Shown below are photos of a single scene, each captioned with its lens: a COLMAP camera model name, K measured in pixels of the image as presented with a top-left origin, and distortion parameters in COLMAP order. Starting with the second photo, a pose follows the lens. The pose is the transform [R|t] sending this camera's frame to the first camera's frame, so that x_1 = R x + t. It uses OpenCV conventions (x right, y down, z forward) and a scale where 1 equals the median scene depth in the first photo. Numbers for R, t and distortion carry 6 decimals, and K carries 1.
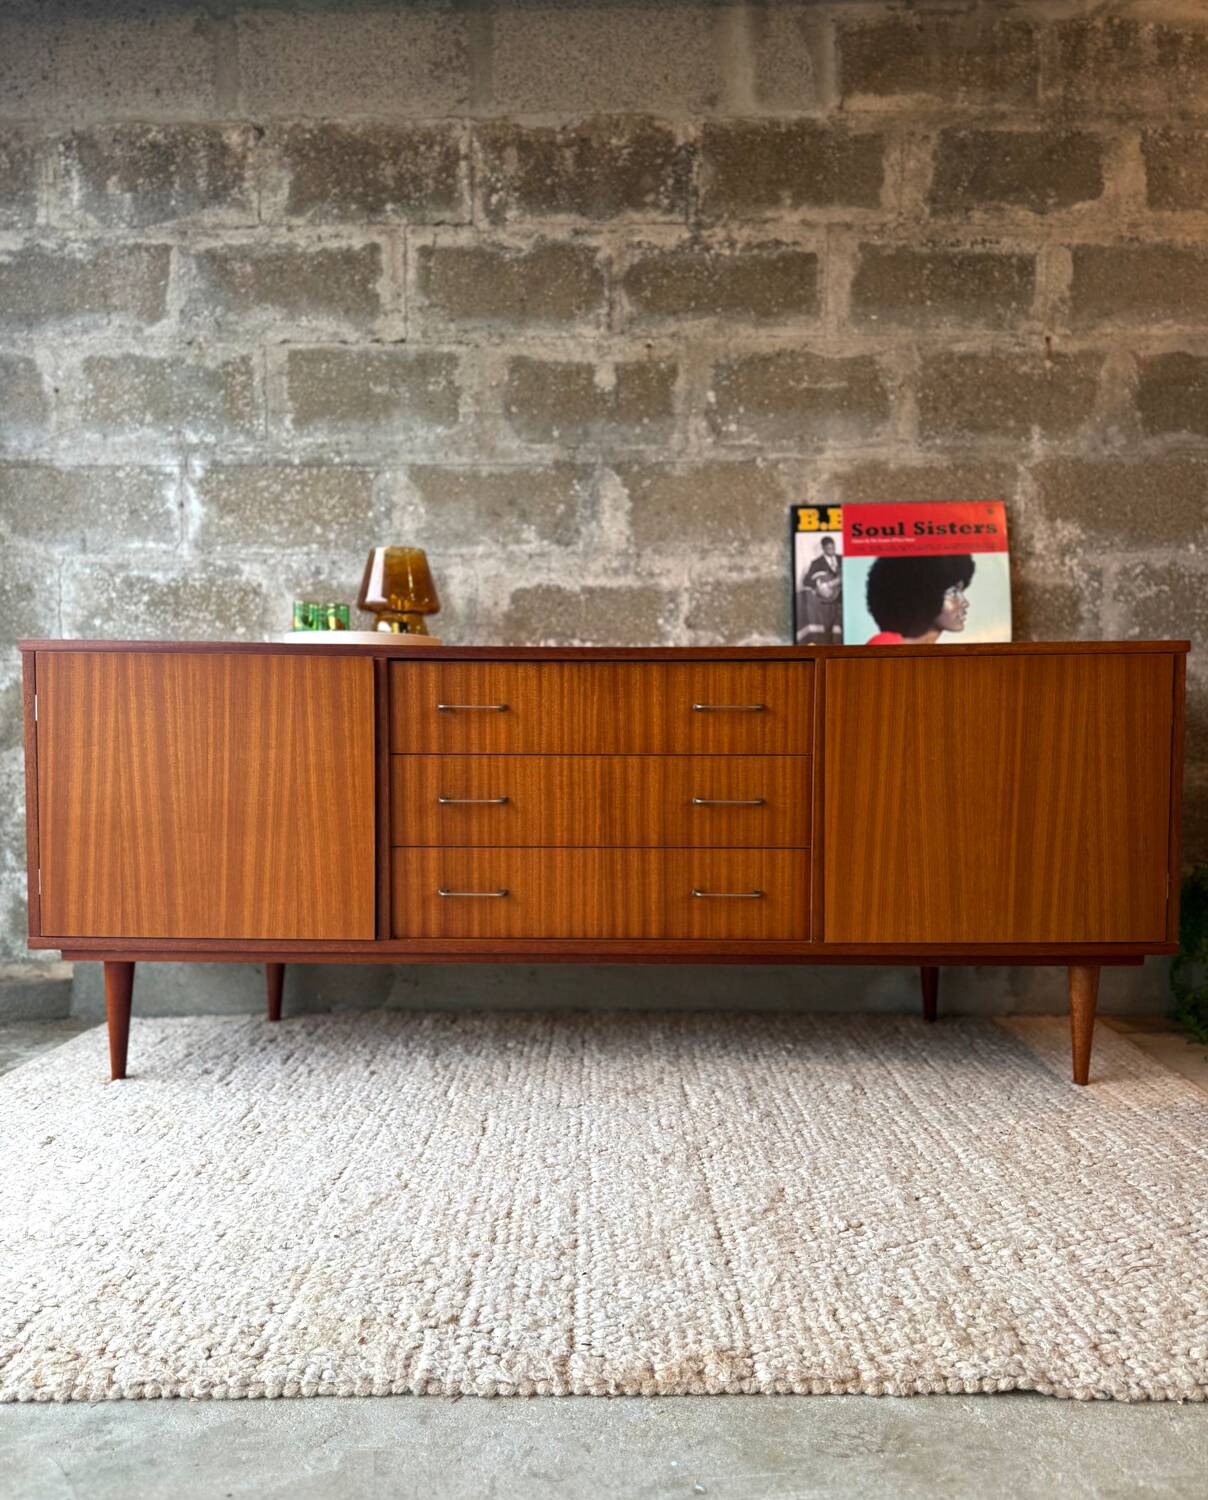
lens RADIAL K [[1170.1, 0, 597.8], [0, 1170.1, 814.2], [0, 0, 1]] dist [0.107967, -0.086394]
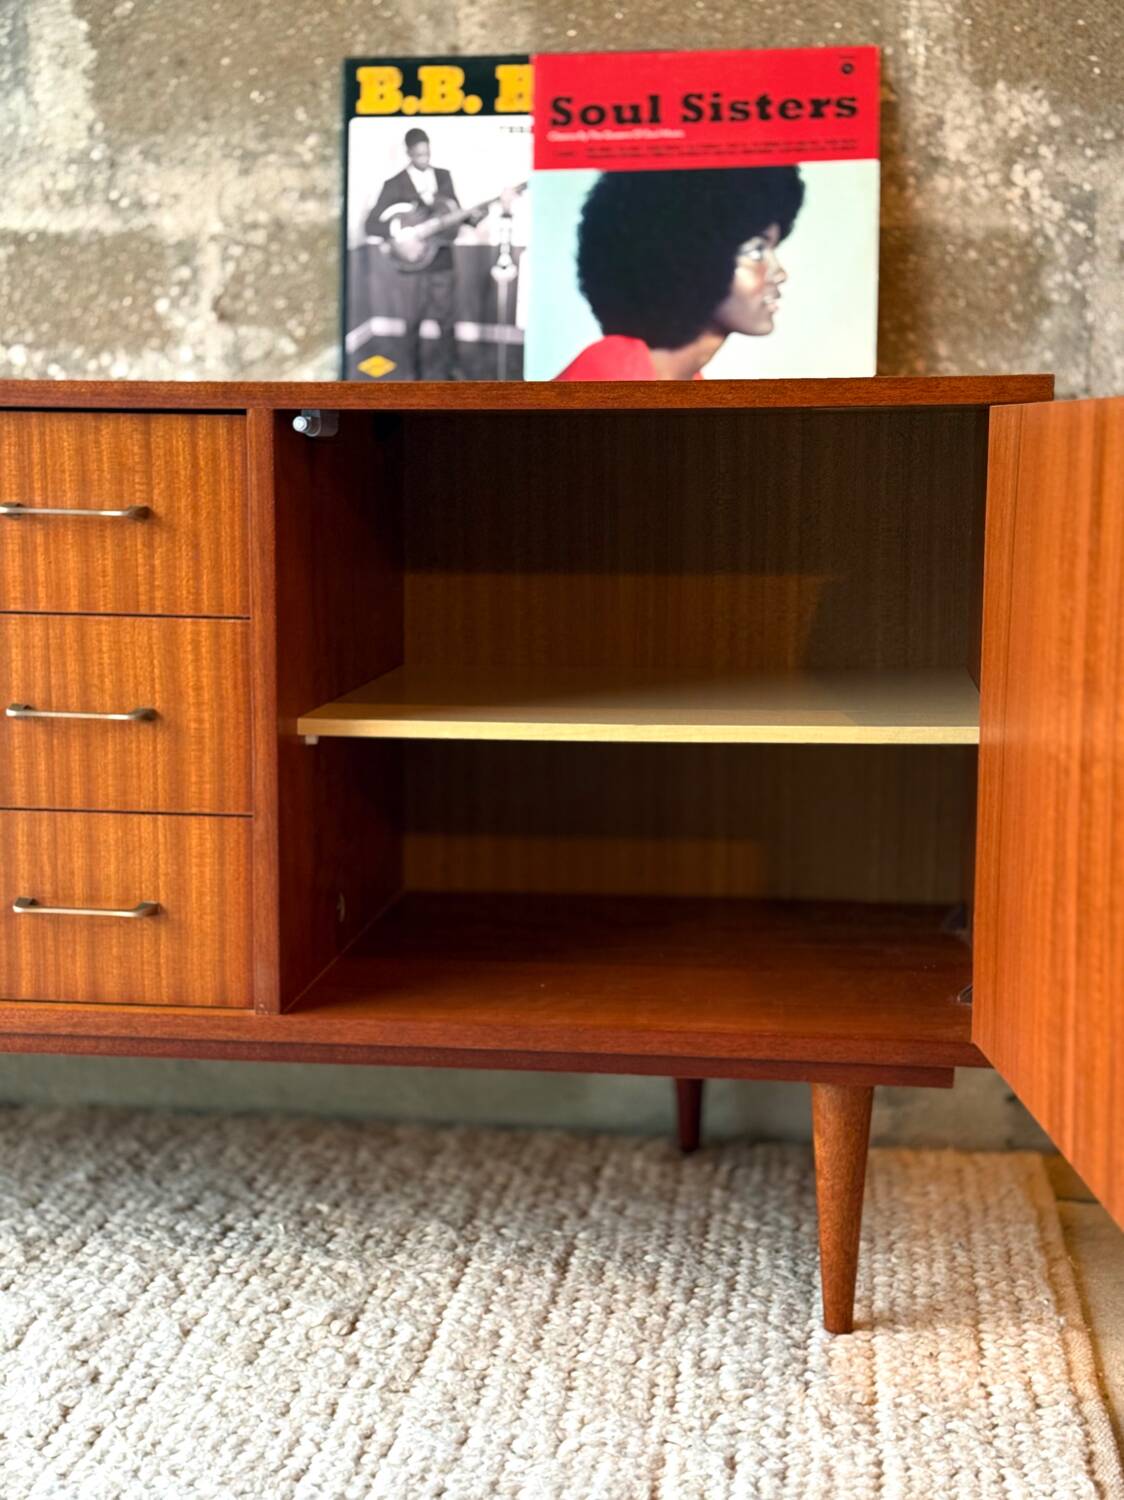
lens RADIAL K [[2202.1, 0, 565.1], [0, 2202.1, 754.0], [0, 0, 1]] dist [0.124657, 0.000000]
pose [[0.991920, 0.023840, -0.124608, 0.338307], [-0.015449, 0.997574, 0.067881, -0.047238], [0.125924, -0.065407, 0.989881, 0.116008]]
